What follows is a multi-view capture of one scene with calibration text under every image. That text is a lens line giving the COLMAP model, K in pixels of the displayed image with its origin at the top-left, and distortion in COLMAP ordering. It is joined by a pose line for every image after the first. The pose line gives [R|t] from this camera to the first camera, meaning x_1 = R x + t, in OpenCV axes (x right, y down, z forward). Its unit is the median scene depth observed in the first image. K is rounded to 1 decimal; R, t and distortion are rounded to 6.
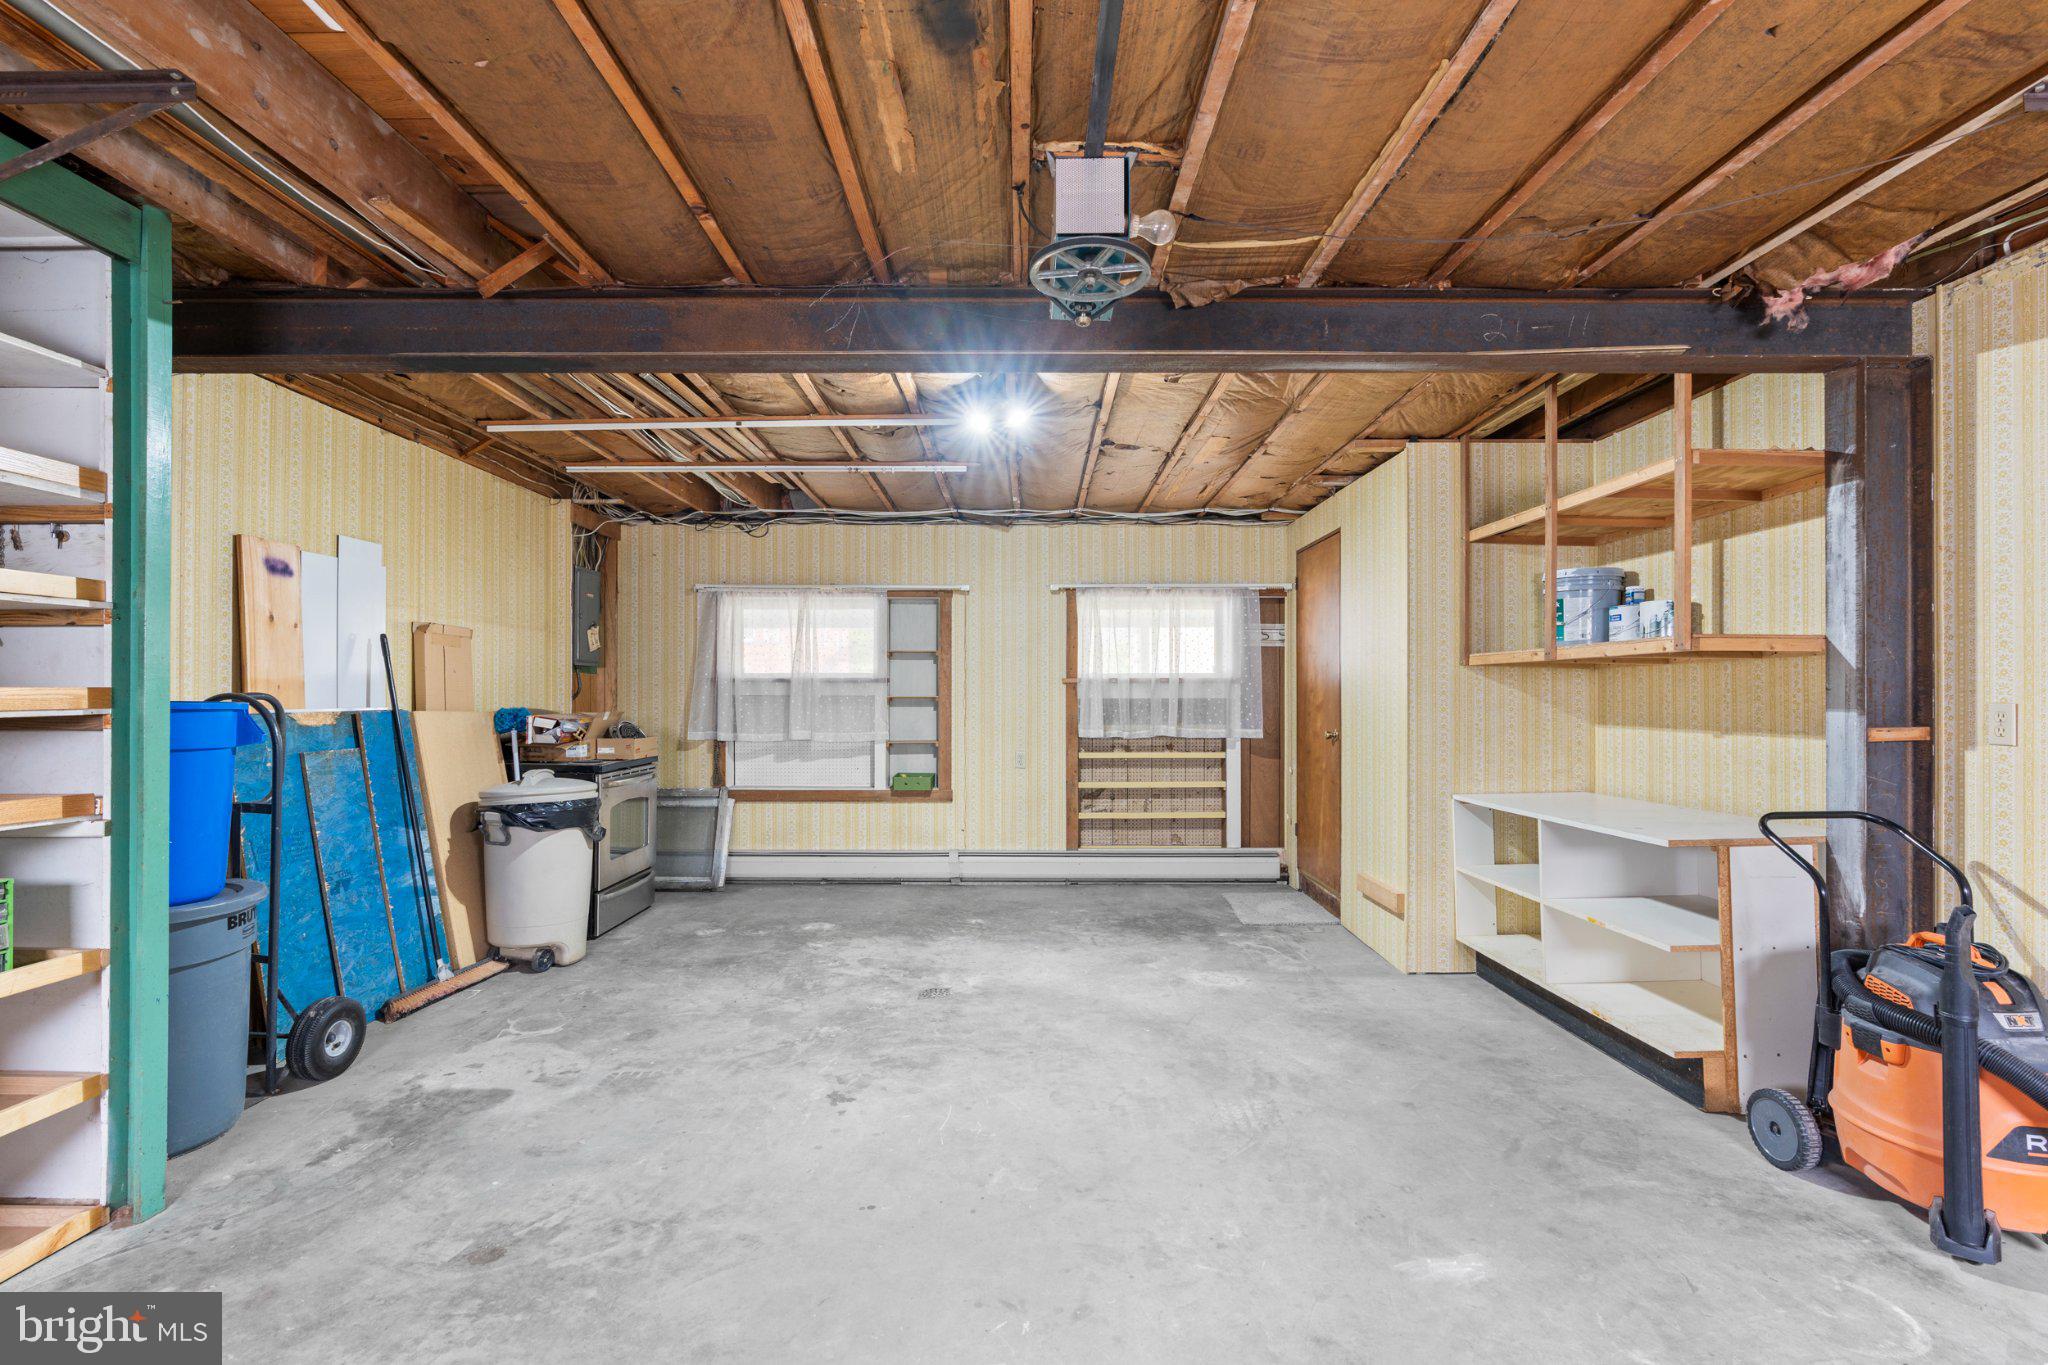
lens RADIAL K [[927.2, 0, 1022.9], [0, 927.2, 688.4], [0, 0, 1]] dist [-0.005411, 0.001377]
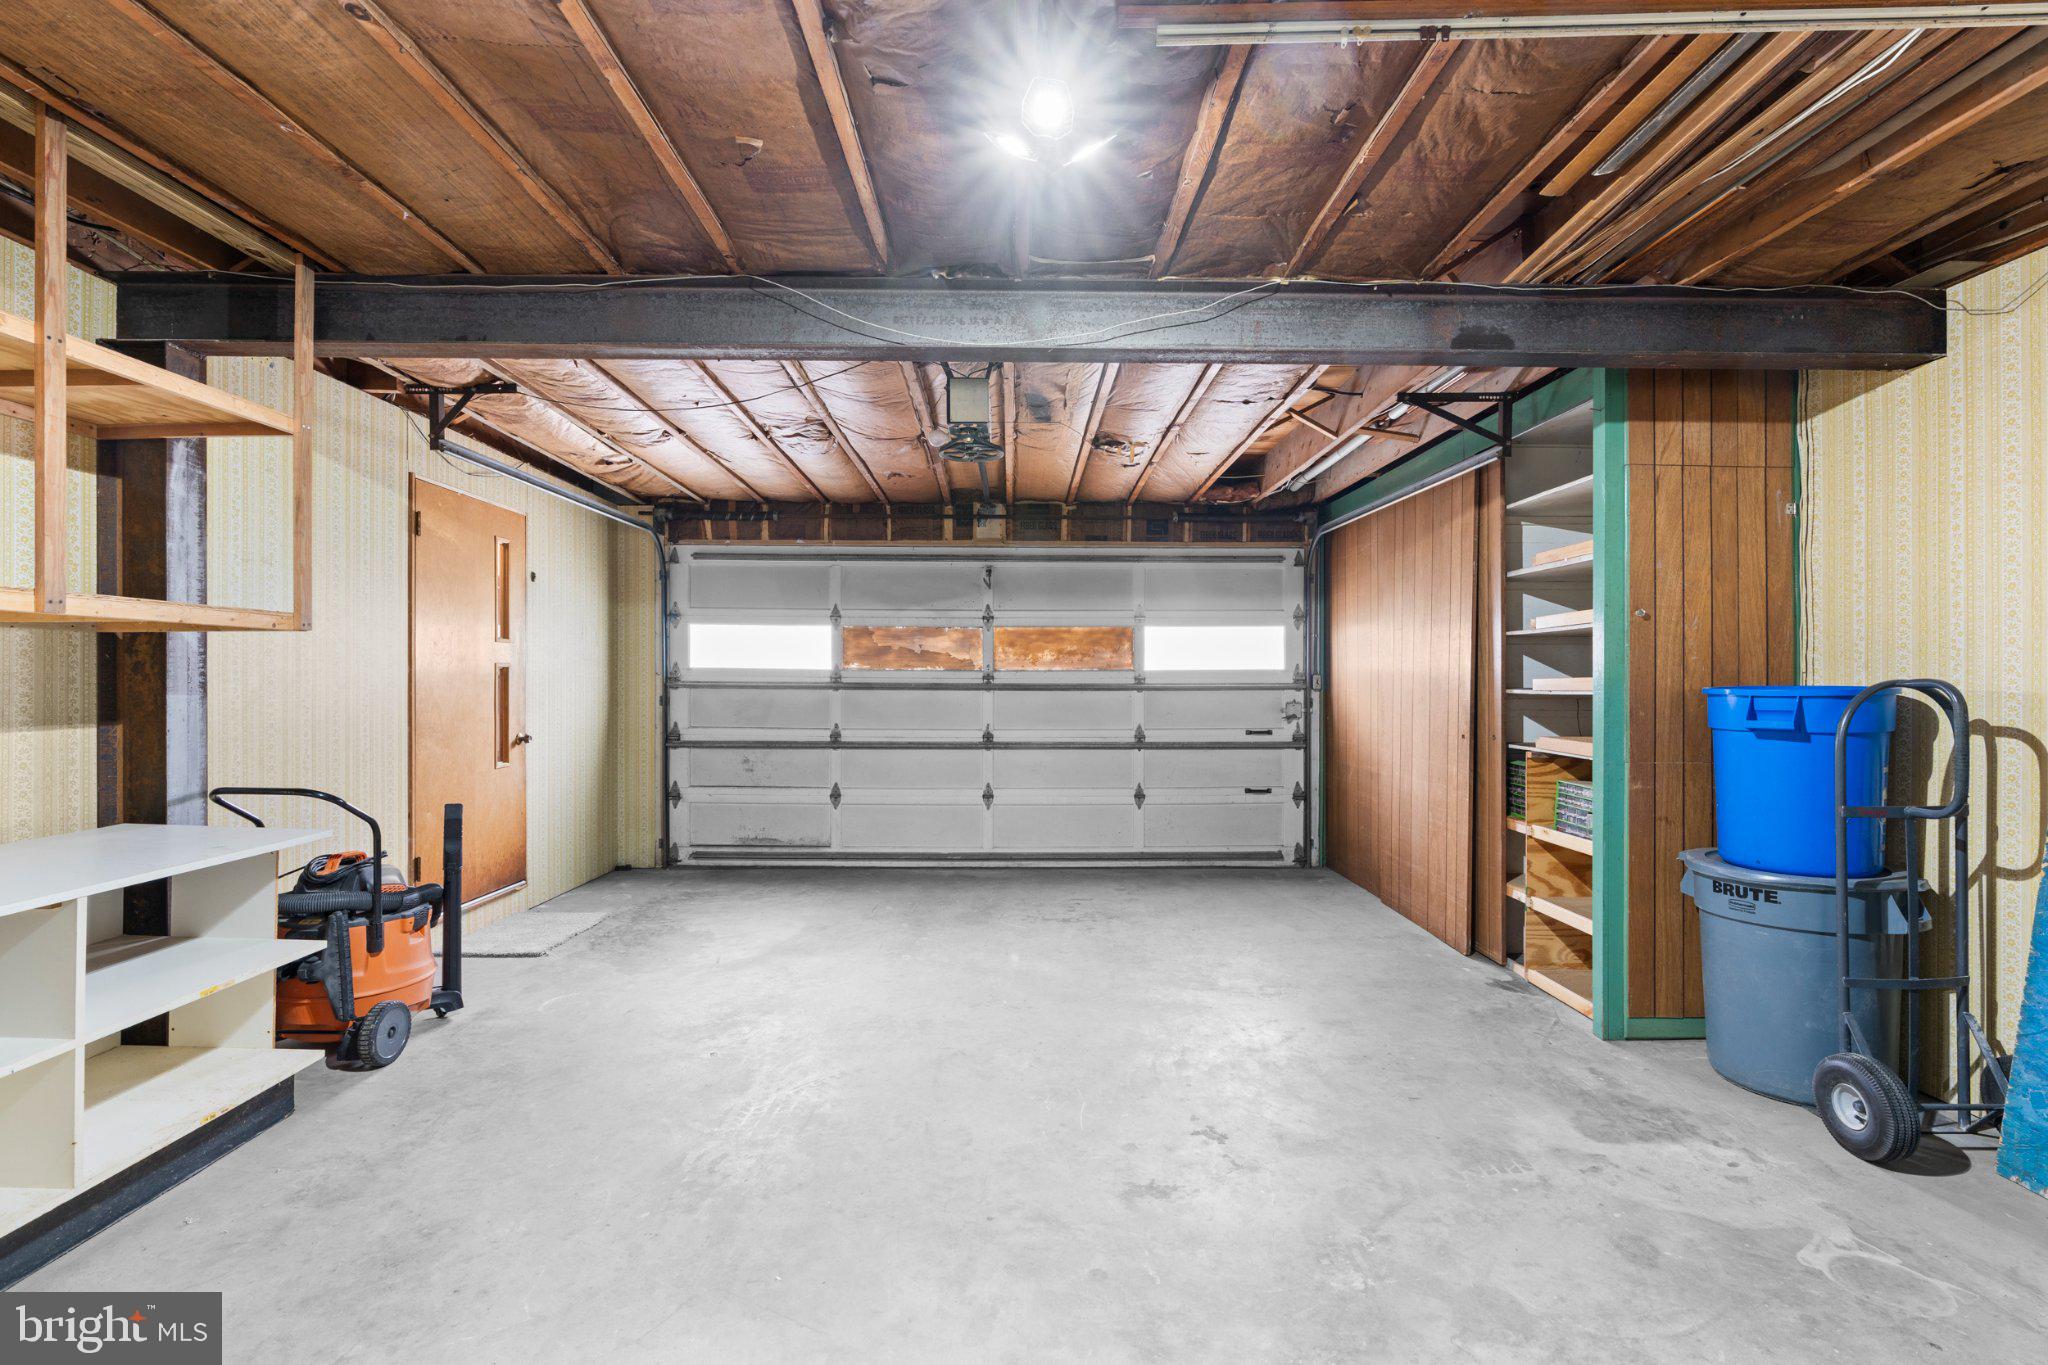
lens RADIAL K [[927.2, 0, 1018.9], [0, 927.2, 680.4], [0, 0, 1]] dist [-0.005411, 0.001377]
pose [[-0.999977, -0.002988, -0.006029, -0.007712], [-0.002933, 0.999954, -0.009154, 0.015230], [0.006056, -0.009136, -0.999940, 1.840719]]
